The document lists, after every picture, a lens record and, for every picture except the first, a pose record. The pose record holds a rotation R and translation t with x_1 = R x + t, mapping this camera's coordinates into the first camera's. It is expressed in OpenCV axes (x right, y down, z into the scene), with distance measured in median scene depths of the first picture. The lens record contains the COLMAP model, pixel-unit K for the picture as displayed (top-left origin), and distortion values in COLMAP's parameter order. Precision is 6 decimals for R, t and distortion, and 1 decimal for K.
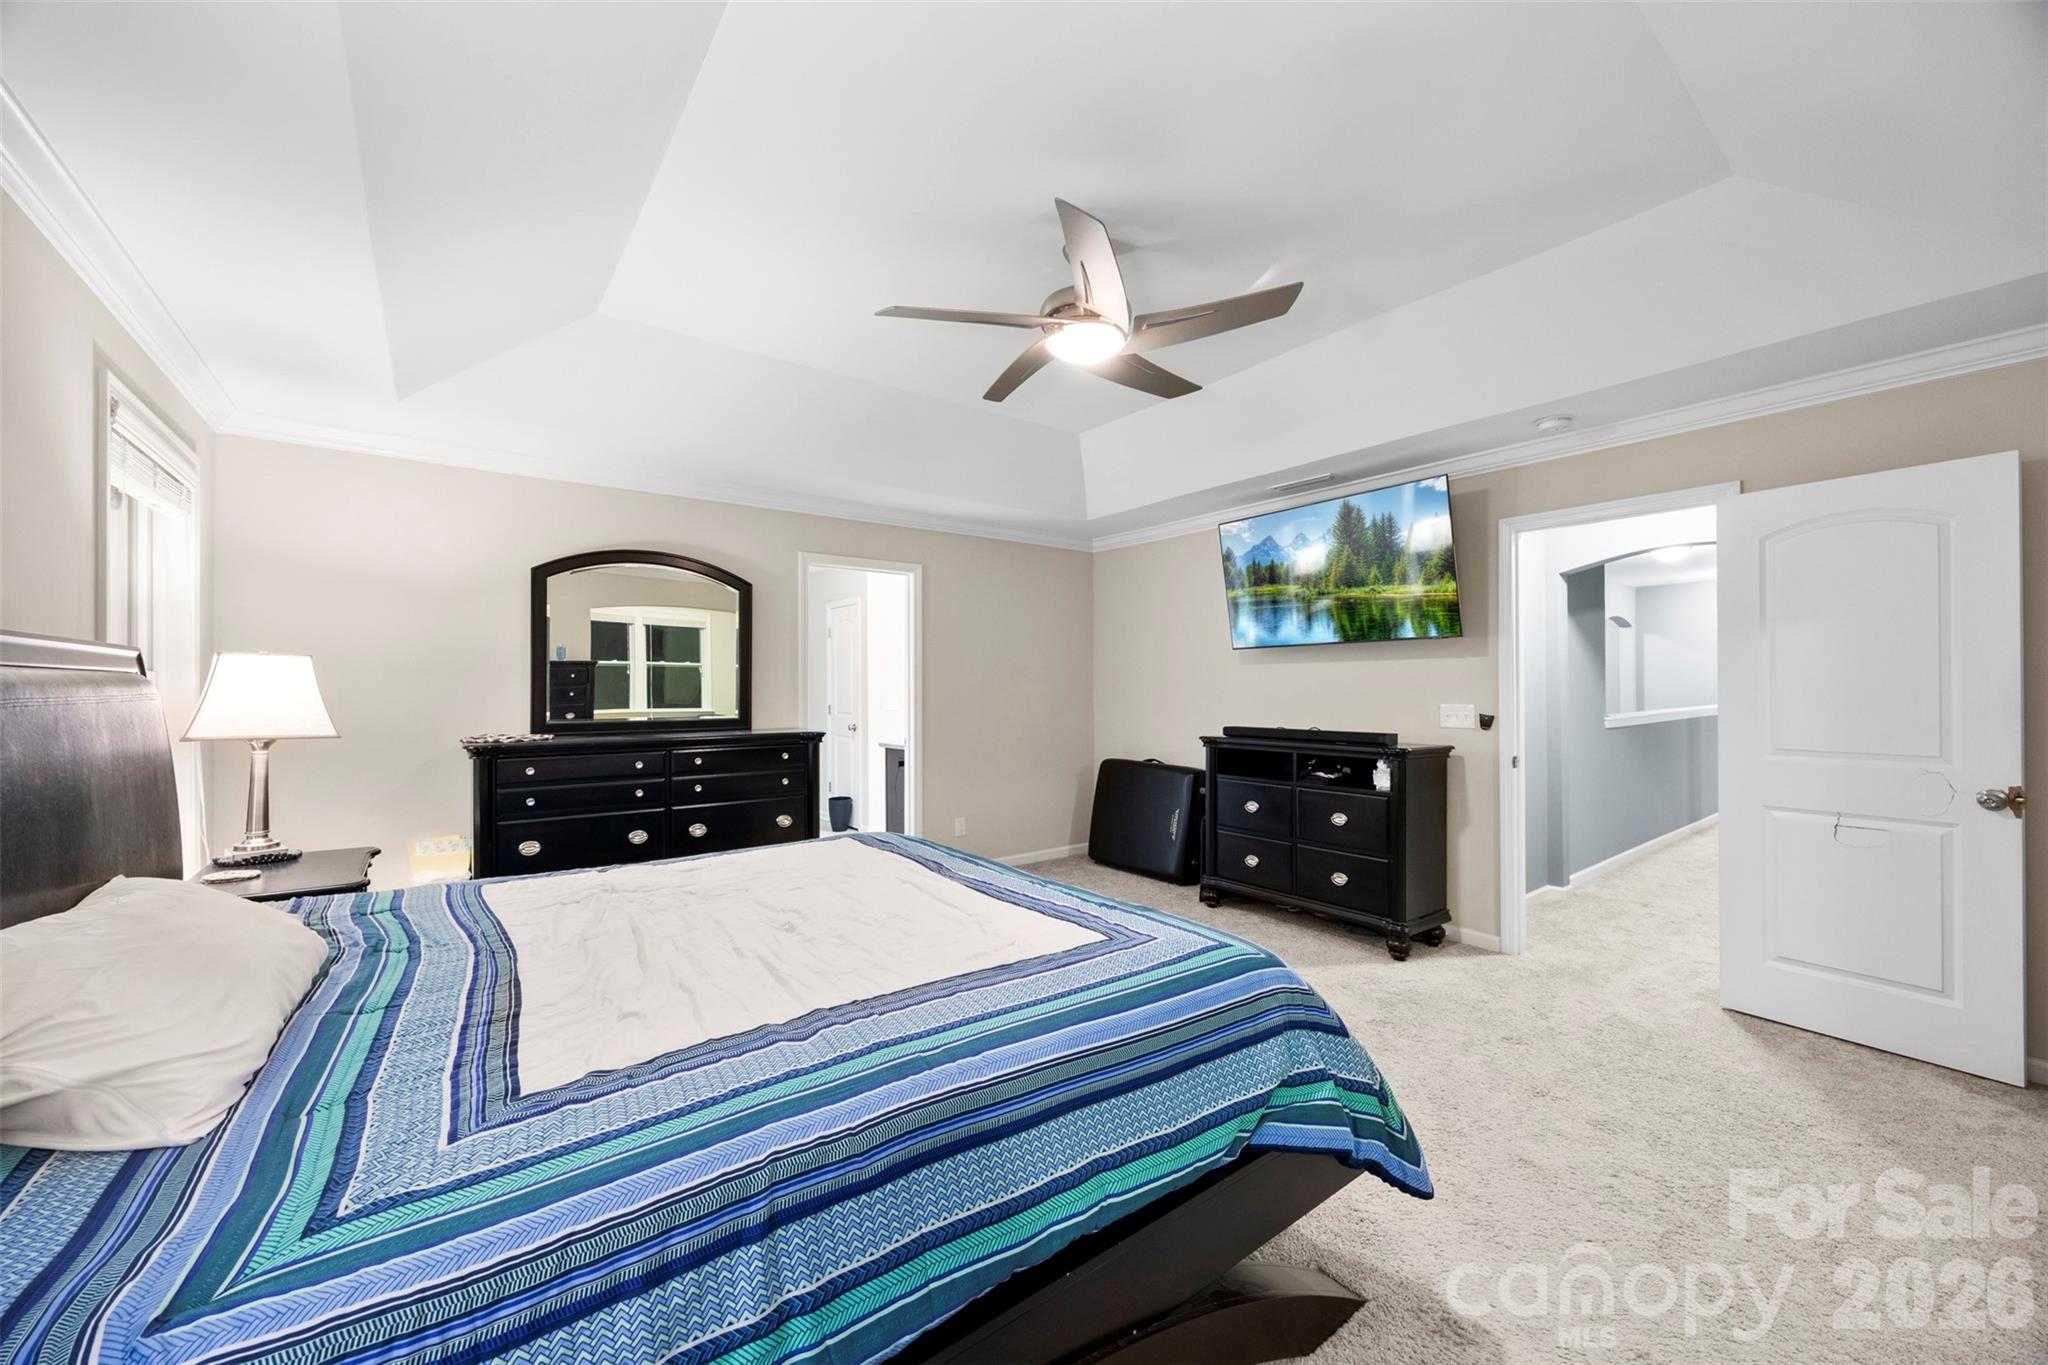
lens RADIAL K [[779.7, 0, 1031.0], [0, 779.7, 684.1], [0, 0, 1]] dist [-0.001290, -0.000042]
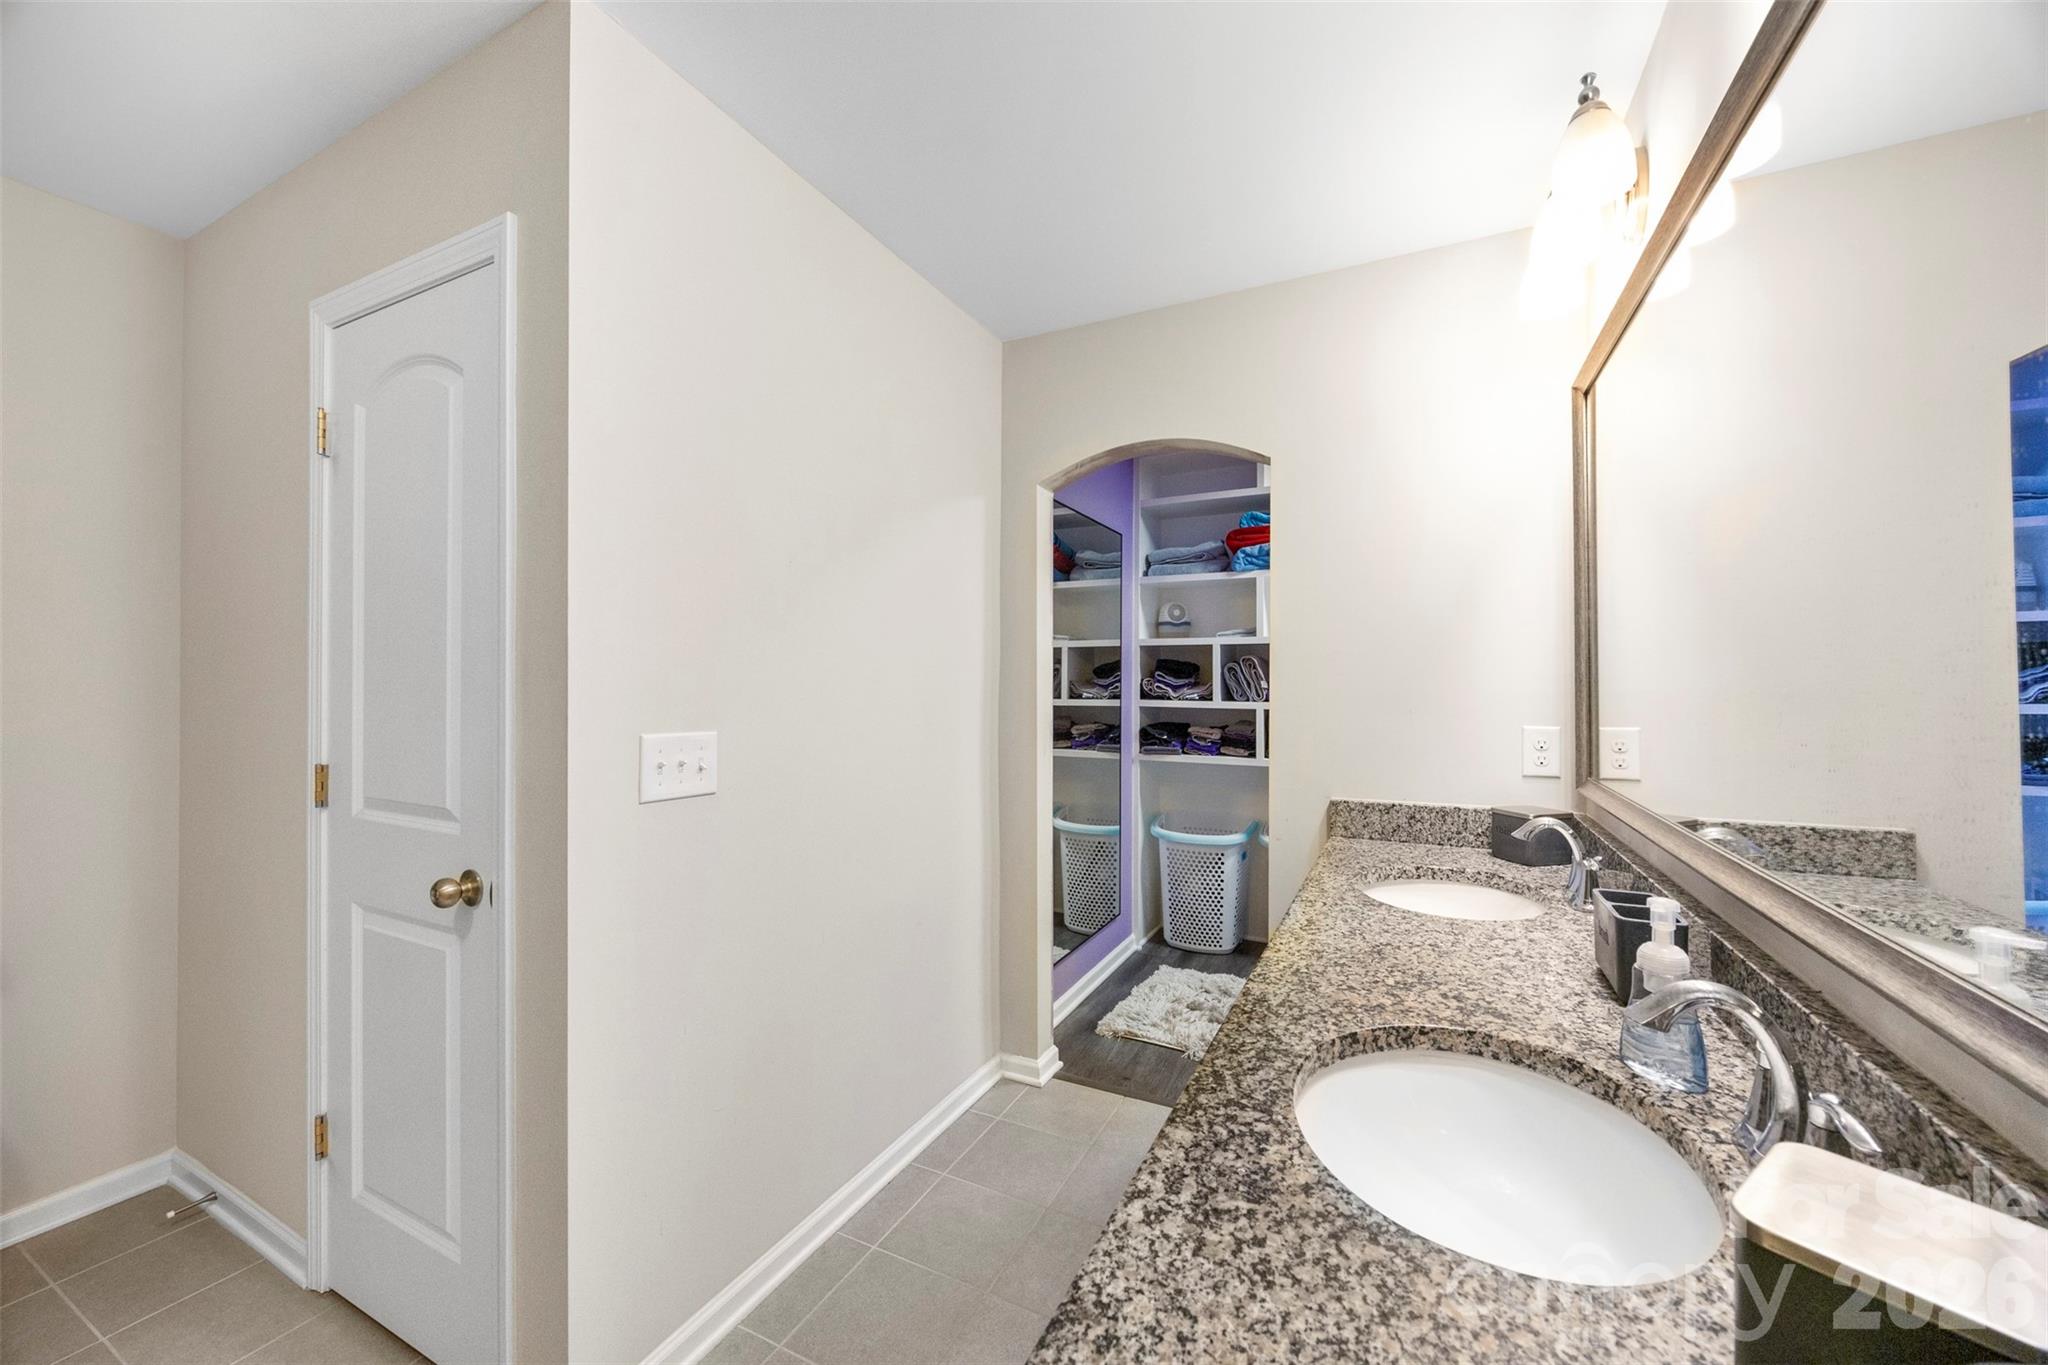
lens RADIAL K [[779.7, 0, 1021.1], [0, 779.7, 679.3], [0, 0, 1]] dist [-0.001290, -0.000042]
pose [[0.899898, 0.009036, 0.436006, -0.180538], [-0.007065, 0.999956, -0.006143, 0.002130], [-0.436043, 0.002447, 0.899923, 0.731967]]
